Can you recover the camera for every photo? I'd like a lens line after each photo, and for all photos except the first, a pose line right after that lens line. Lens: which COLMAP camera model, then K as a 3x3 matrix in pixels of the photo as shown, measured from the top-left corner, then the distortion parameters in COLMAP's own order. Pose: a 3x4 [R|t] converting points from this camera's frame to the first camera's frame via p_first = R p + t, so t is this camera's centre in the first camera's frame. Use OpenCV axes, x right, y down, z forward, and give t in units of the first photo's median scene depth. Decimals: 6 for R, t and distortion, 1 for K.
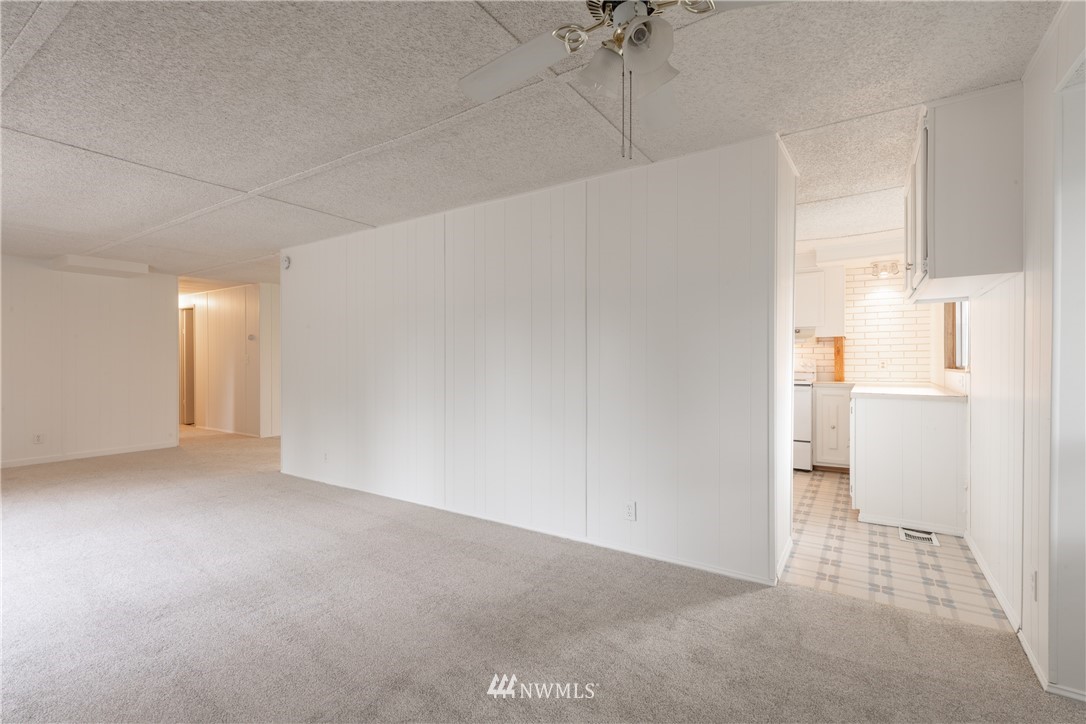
lens RADIAL K [[488.1, 0, 543.2], [0, 488.1, 360.1], [0, 0, 1]] dist [0.011035, -0.001447]
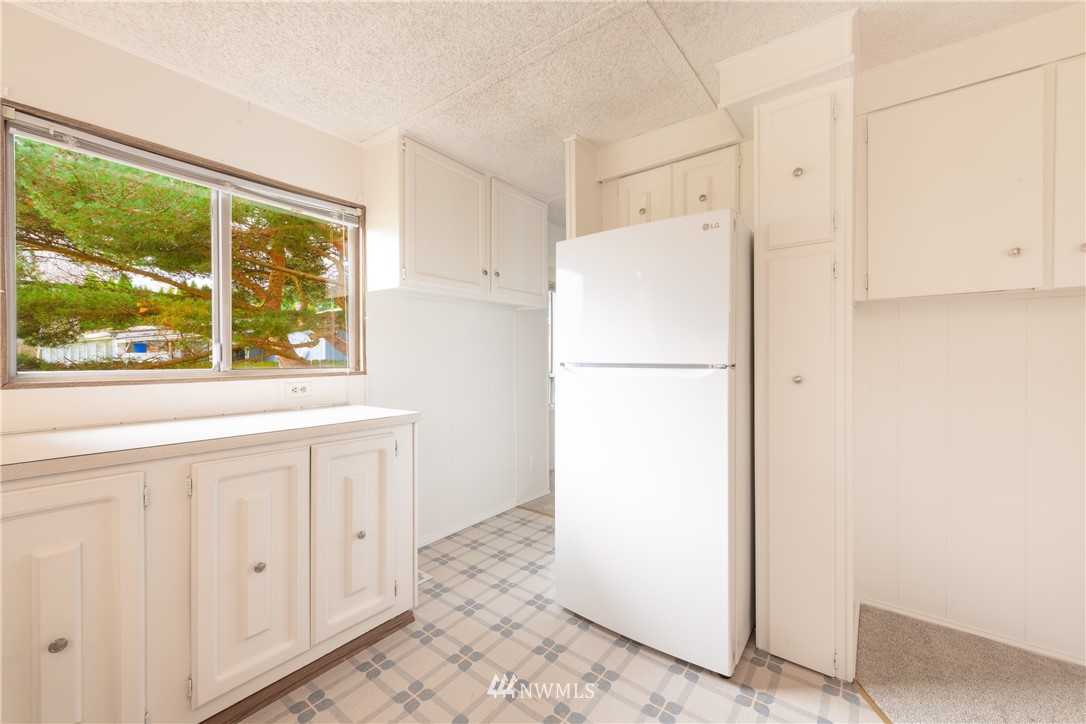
lens RADIAL K [[430.5, 0, 539.3], [0, 430.5, 359.6], [0, 0, 1]] dist [0.001734, 0.000141]
pose [[-0.997274, 0.005088, 0.073618, 0.503123], [0.005899, 0.999924, 0.010809, -0.013931], [-0.073557, 0.011214, -0.997228, 1.759020]]
